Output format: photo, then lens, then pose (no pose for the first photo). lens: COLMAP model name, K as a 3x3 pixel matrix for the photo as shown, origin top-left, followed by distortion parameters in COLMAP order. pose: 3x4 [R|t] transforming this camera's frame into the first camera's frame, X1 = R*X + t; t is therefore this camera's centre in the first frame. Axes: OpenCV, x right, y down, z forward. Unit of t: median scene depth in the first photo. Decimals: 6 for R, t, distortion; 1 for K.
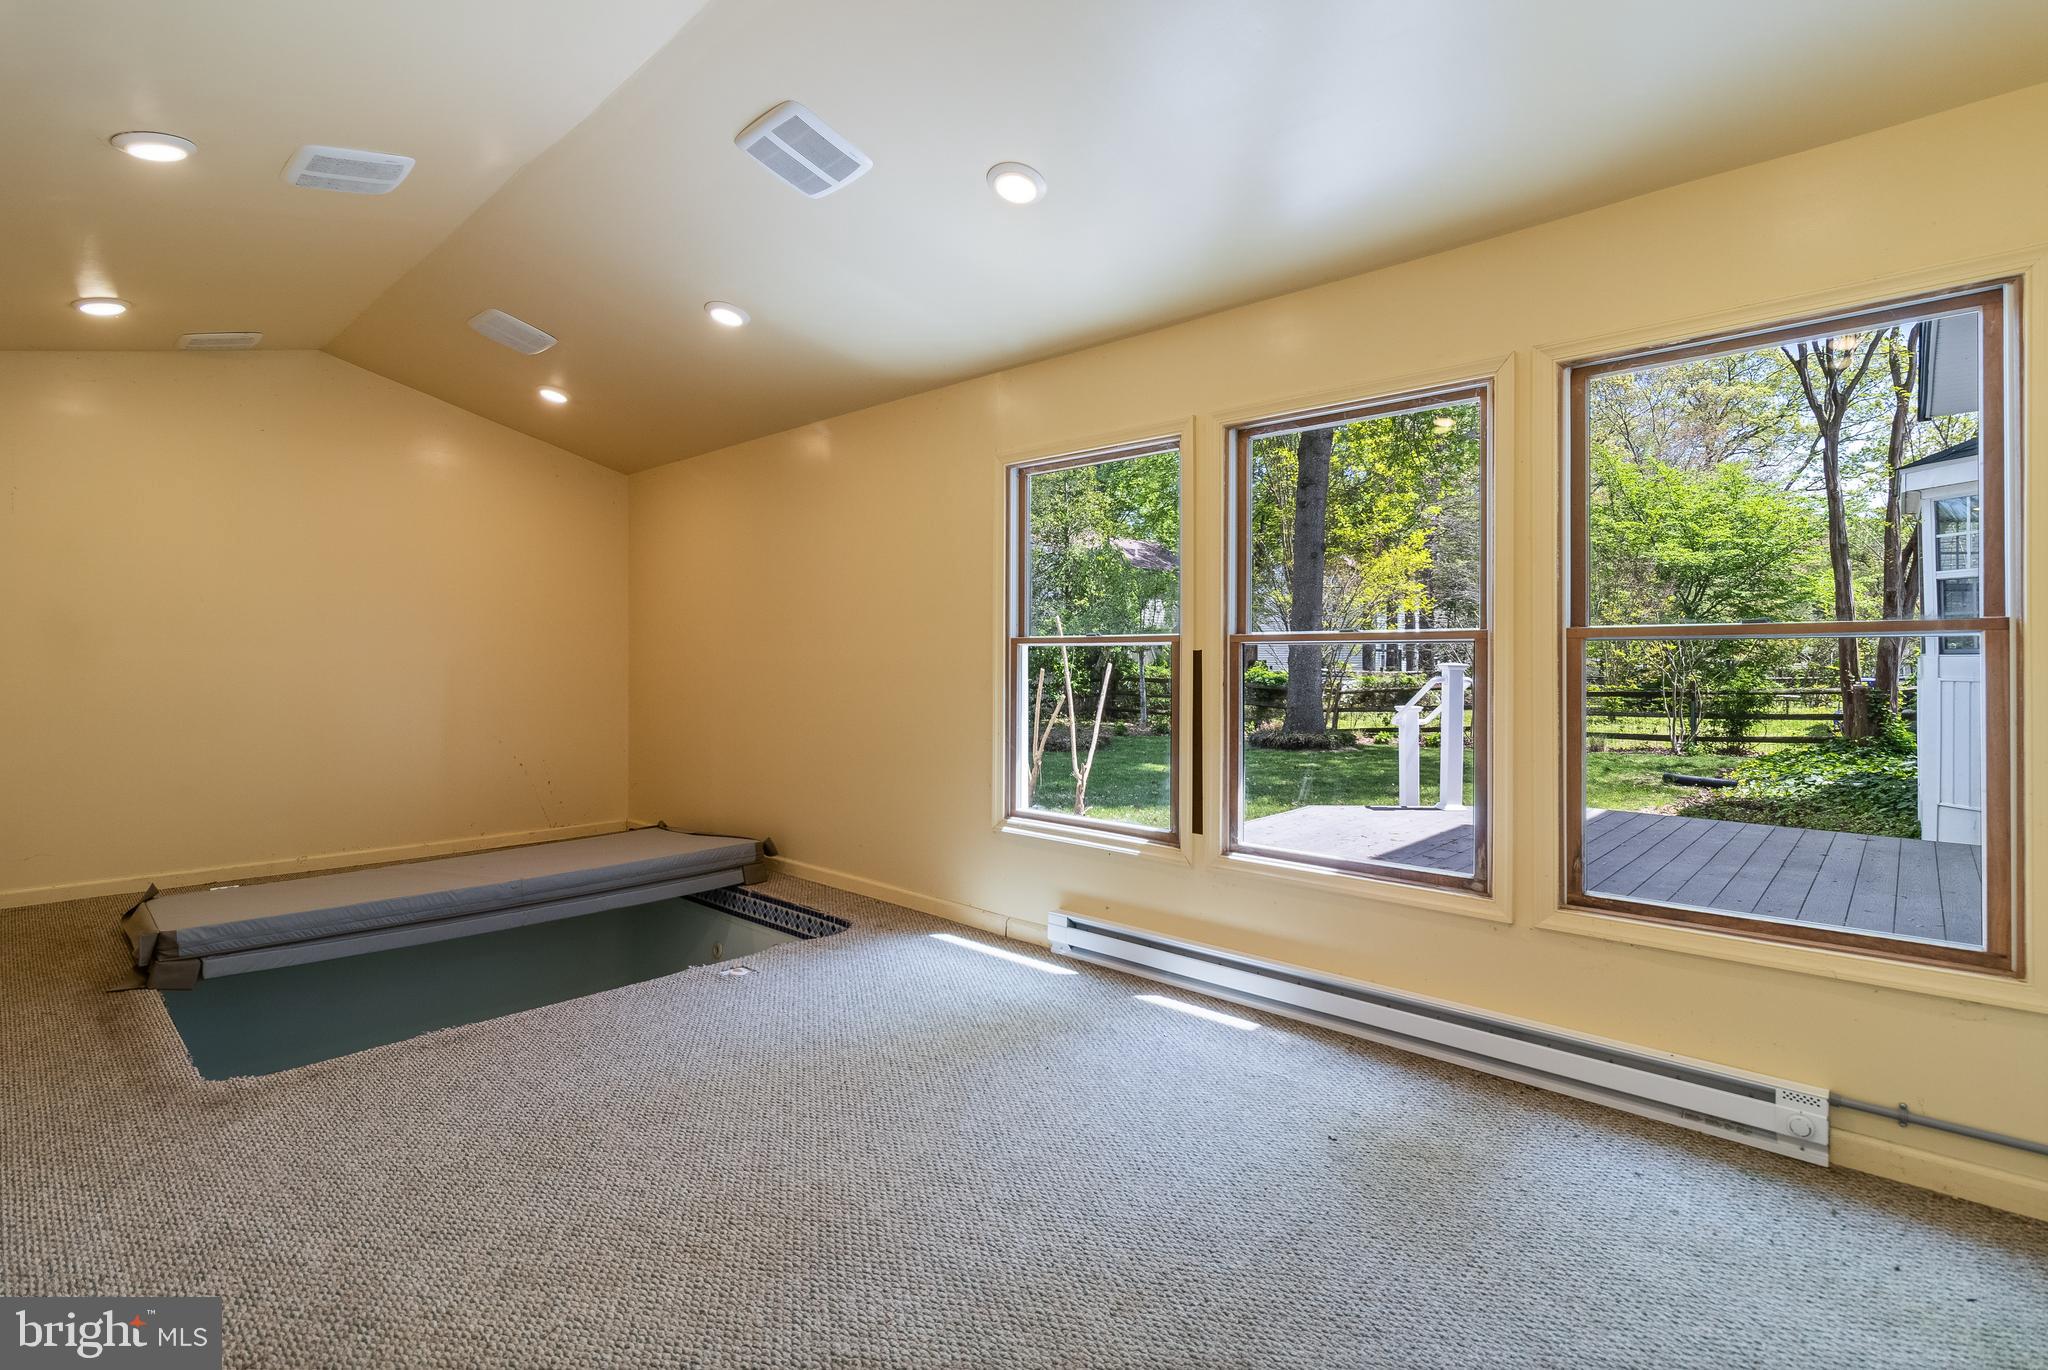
lens RADIAL K [[936.7, 0, 1023.0], [0, 936.7, 677.0], [0, 0, 1]] dist [-0.003110, -0.000600]
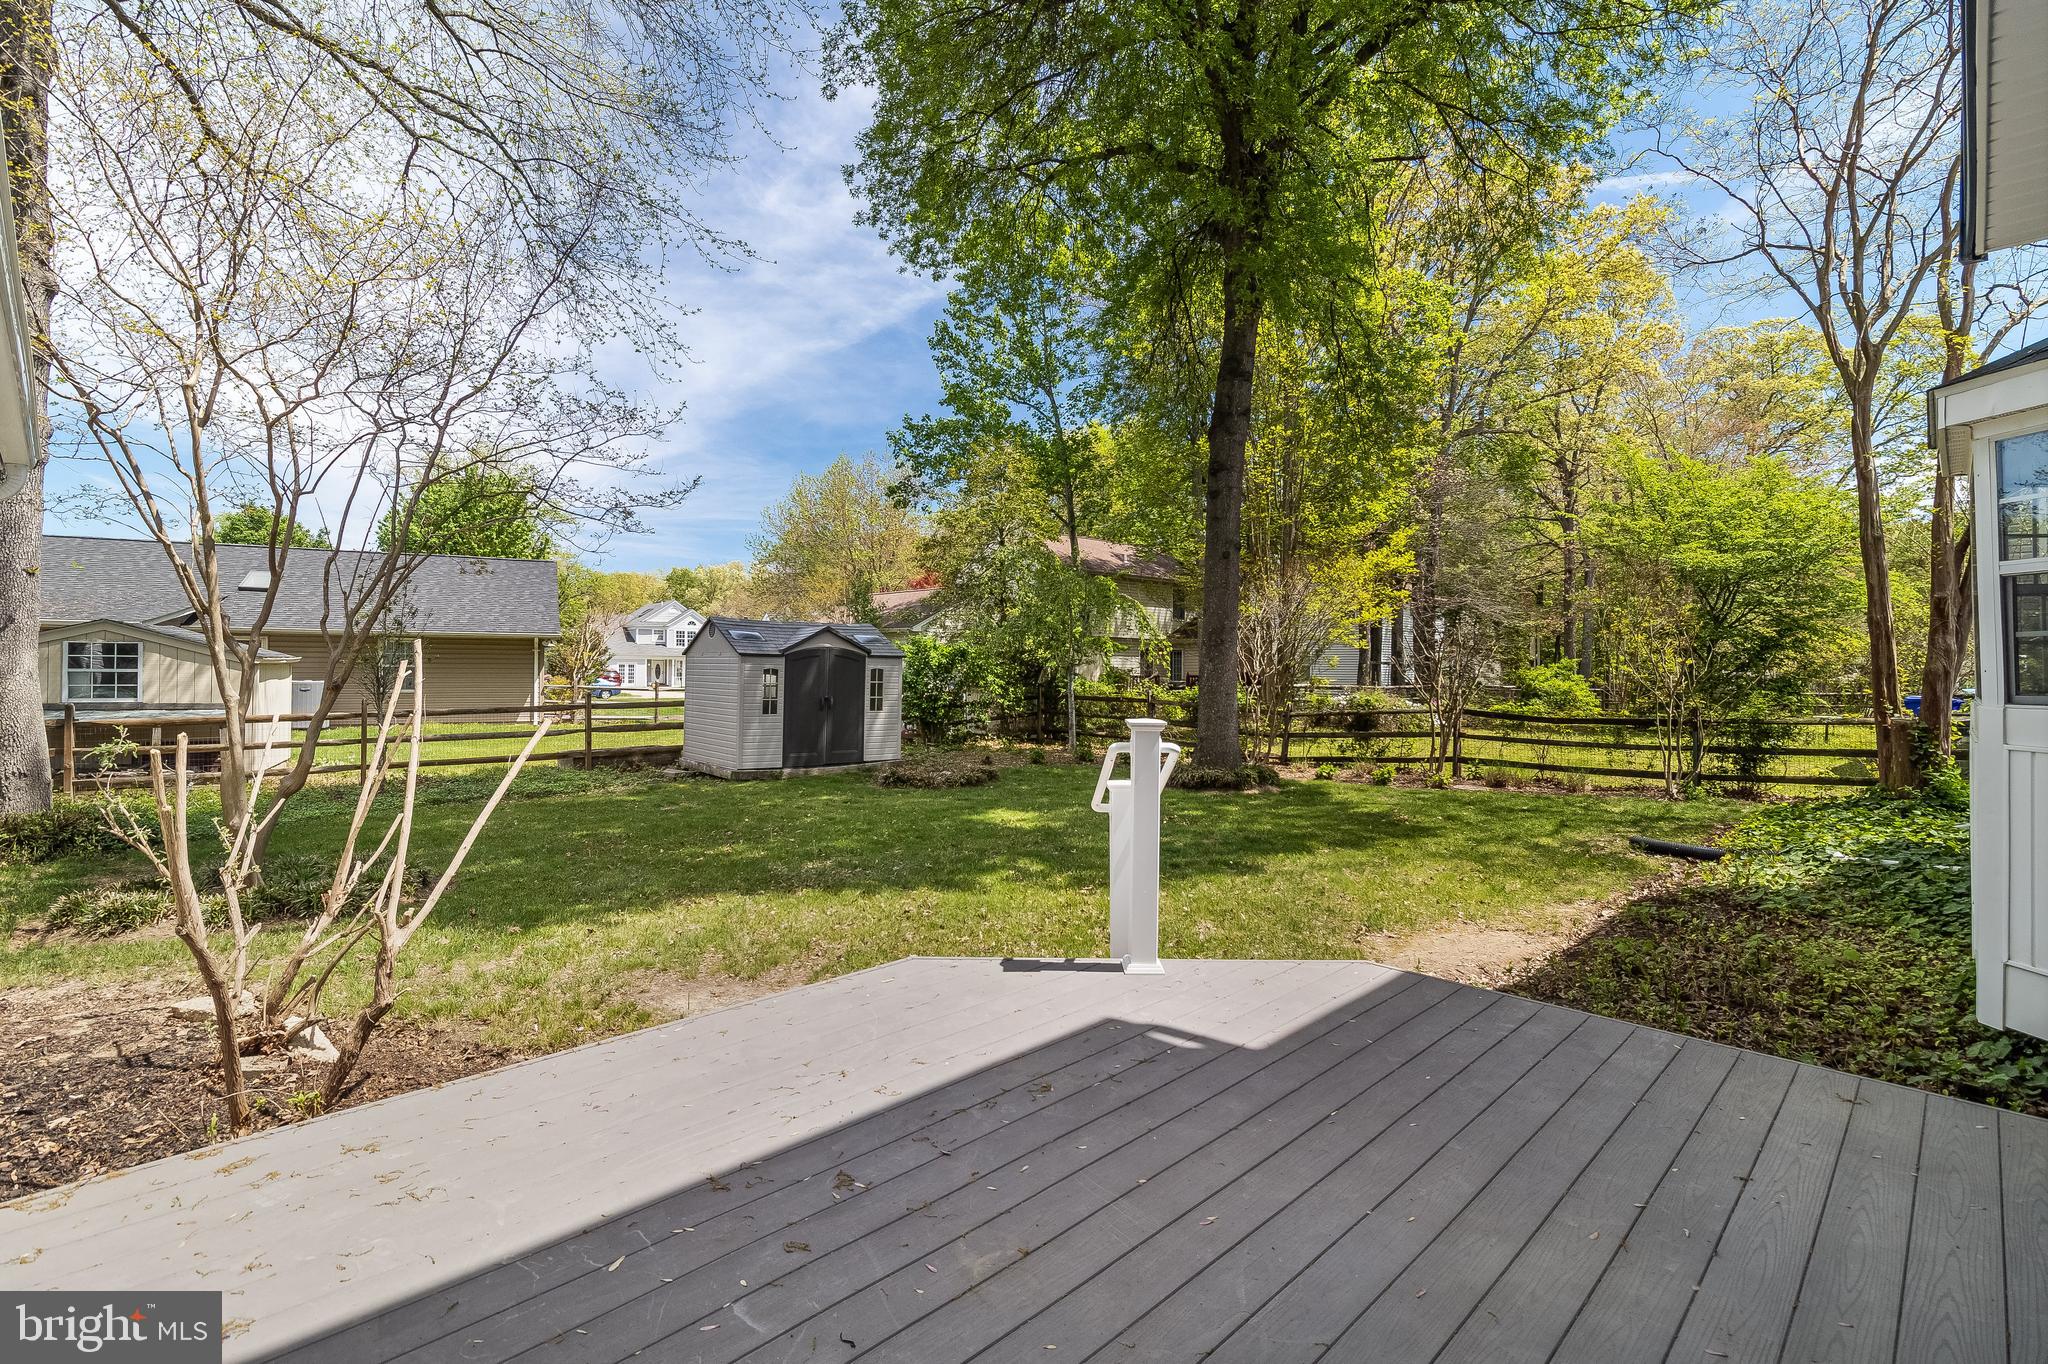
lens RADIAL K [[936.7, 0, 1025.0], [0, 936.7, 679.4], [0, 0, 1]] dist [-0.003110, -0.000600]
pose [[0.999424, 0.001821, -0.033882, 0.158943], [-0.002012, 0.999982, -0.005600, -0.014229], [0.033871, 0.005665, 0.999410, 0.162017]]
